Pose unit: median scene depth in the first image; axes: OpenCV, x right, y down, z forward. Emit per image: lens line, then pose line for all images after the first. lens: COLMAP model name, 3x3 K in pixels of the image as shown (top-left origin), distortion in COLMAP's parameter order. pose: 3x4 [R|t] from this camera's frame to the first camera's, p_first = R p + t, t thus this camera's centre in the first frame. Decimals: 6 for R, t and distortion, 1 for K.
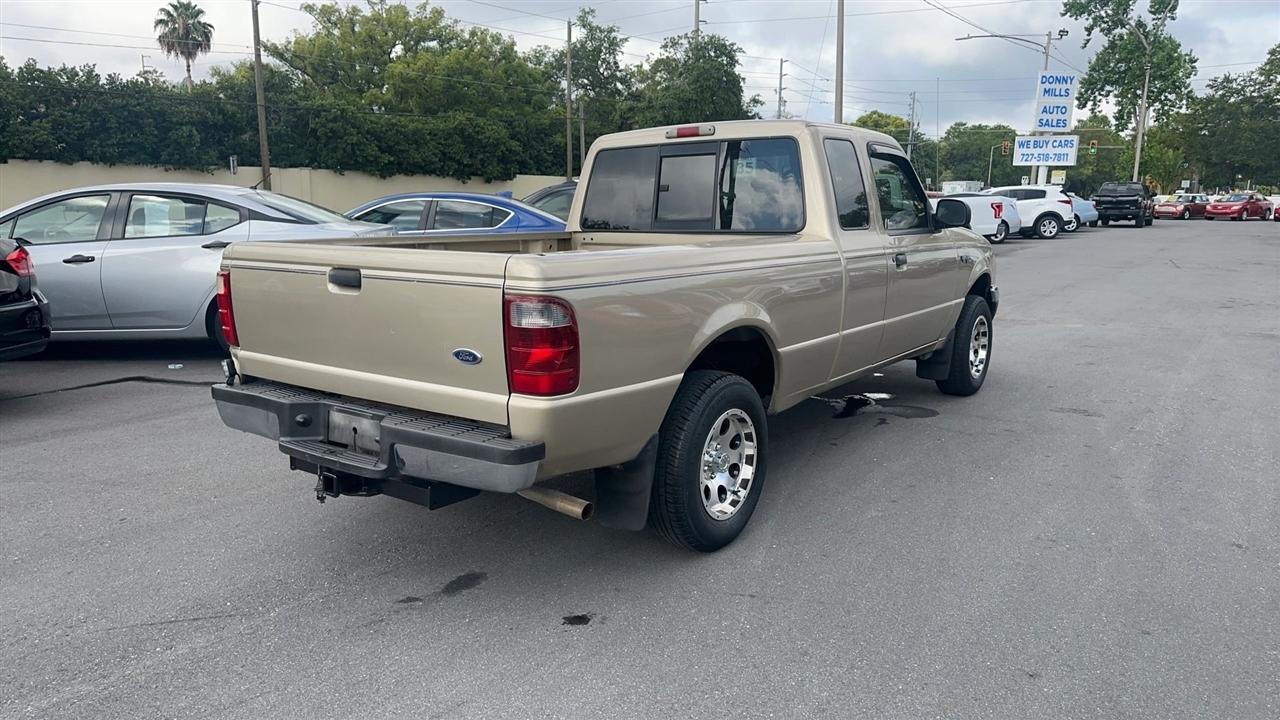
lens RADIAL K [[863.3, 0, 640.9], [0, 863.3, 365.3], [0, 0, 1]] dist [0.042096, -0.050843]
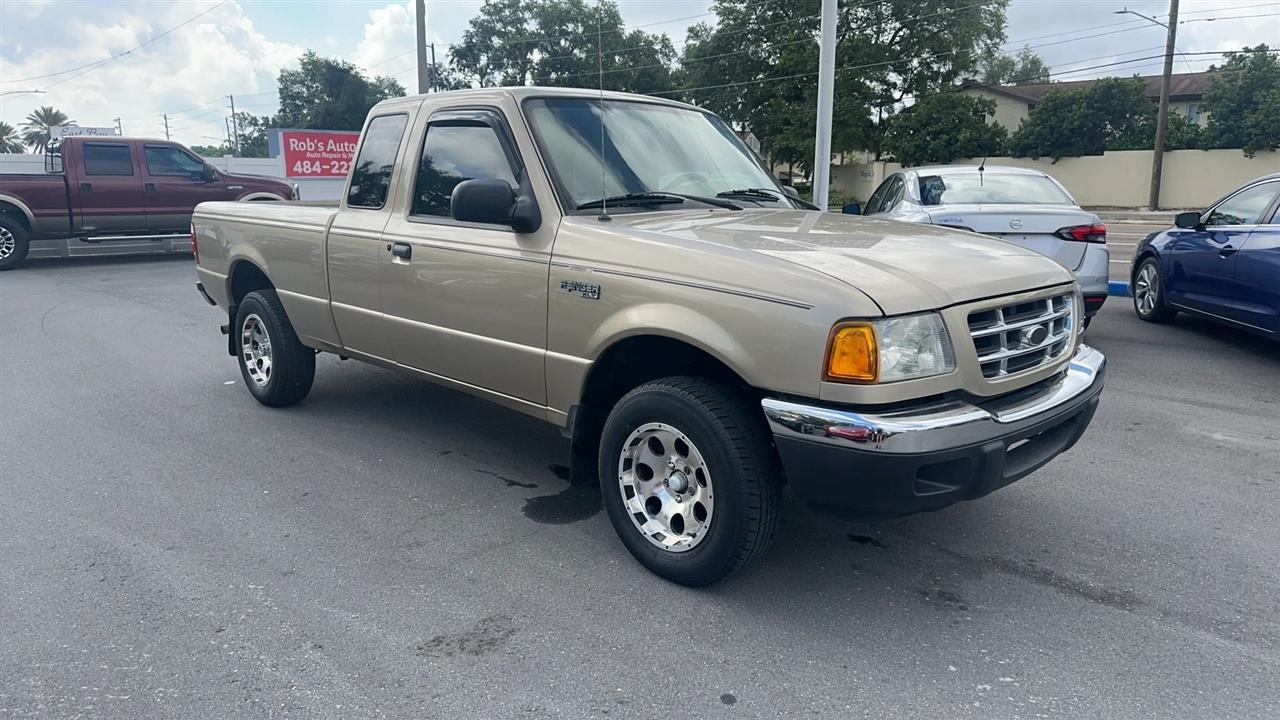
lens RADIAL K [[863.3, 0, 645.0], [0, 863.3, 364.7], [0, 0, 1]] dist [0.042096, -0.050843]
pose [[-0.154465, 0.204360, -0.966632, 0.948560], [-0.185731, 0.954925, 0.231564, -0.219945], [0.970384, 0.215303, -0.109547, 1.163114]]
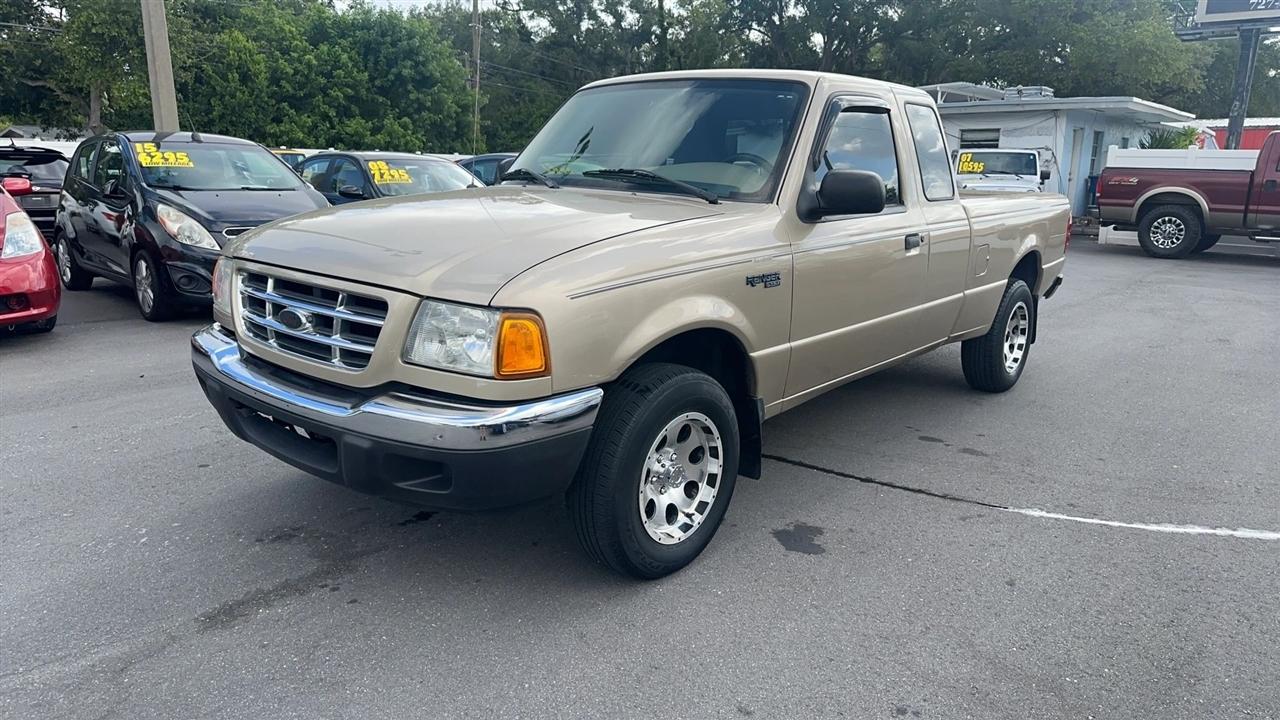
lens RADIAL K [[863.3, 0, 640.7], [0, 863.3, 367.3], [0, 0, 1]] dist [0.042096, -0.050843]
pose [[-0.997004, -0.037978, 0.067385, 0.156285], [-0.007362, 0.913804, 0.406088, -0.336246], [-0.076999, 0.404375, -0.911346, 1.783735]]
